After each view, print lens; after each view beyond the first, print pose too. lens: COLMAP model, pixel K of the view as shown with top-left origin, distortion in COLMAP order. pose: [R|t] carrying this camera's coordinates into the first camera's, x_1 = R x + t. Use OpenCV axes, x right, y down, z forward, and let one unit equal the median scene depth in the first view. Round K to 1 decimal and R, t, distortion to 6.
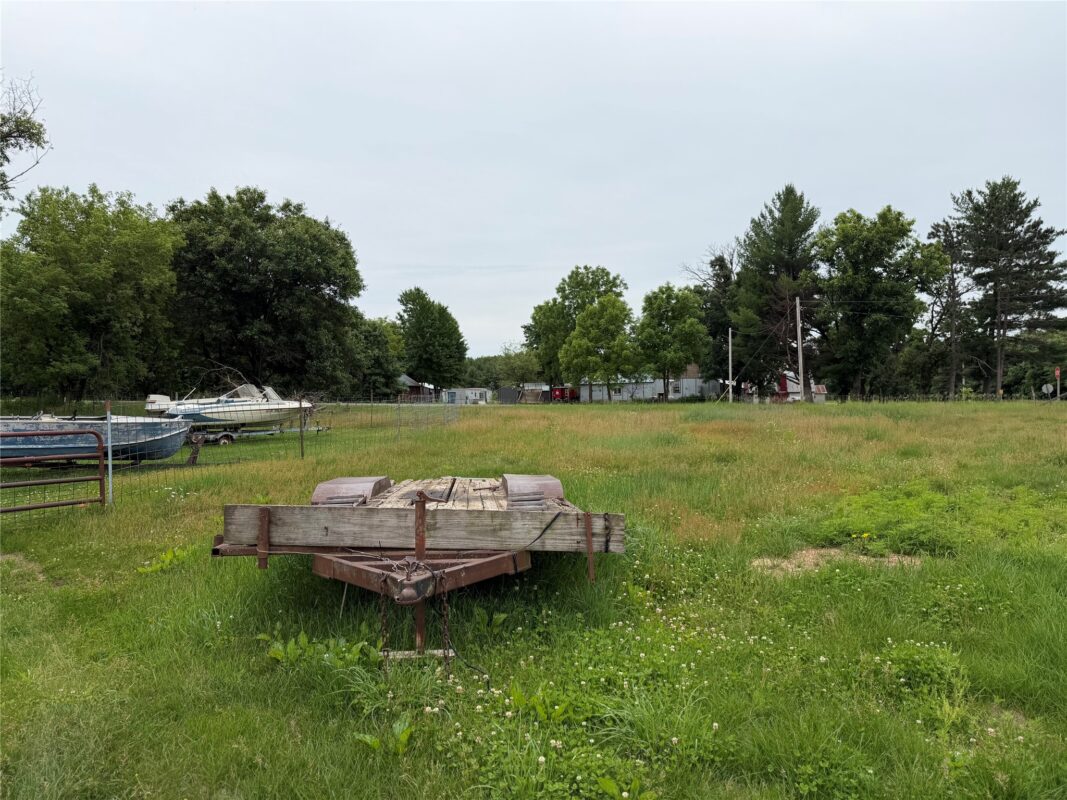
lens RADIAL K [[753.9, 0, 533.5], [0, 753.9, 398.5], [0, 0, 1]] dist [-0.012374, 0.000064]
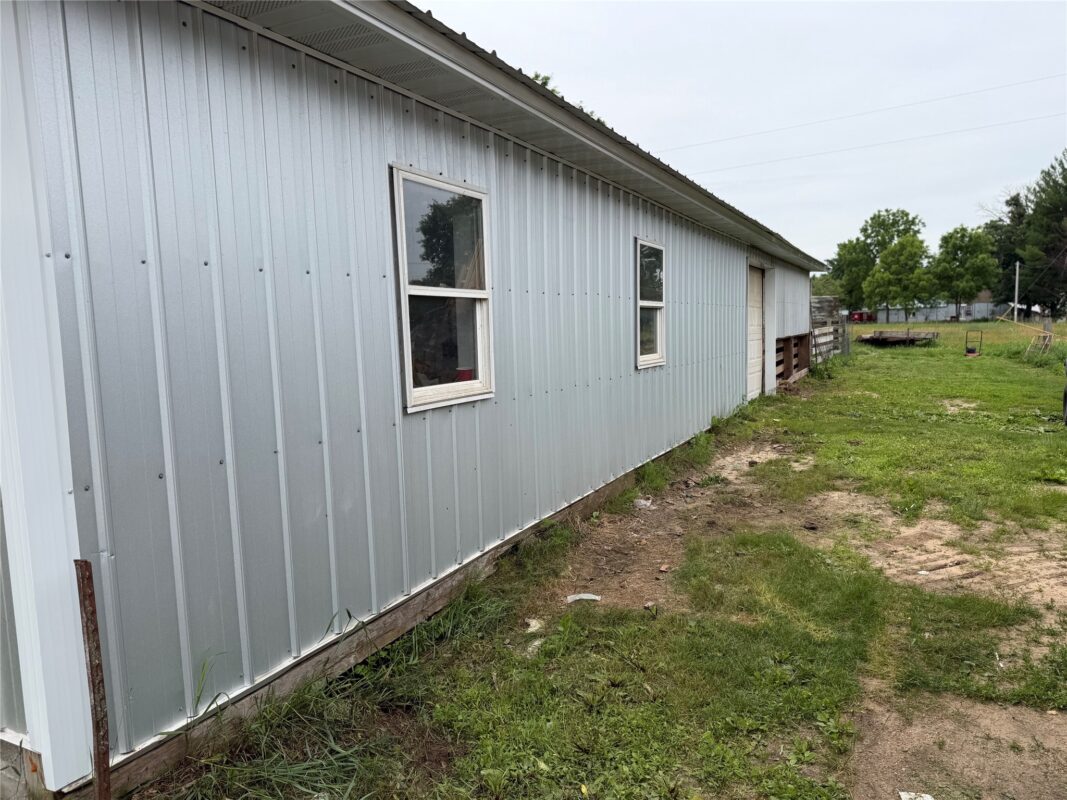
lens RADIAL K [[753.9, 0, 536.2], [0, 753.9, 379.7], [0, 0, 1]] dist [-0.012374, 0.000064]
pose [[0.940659, 0.020706, -0.338720, -0.051418], [0.004138, 0.997363, 0.072463, 0.005477], [0.339327, -0.069564, 0.938093, -0.371387]]
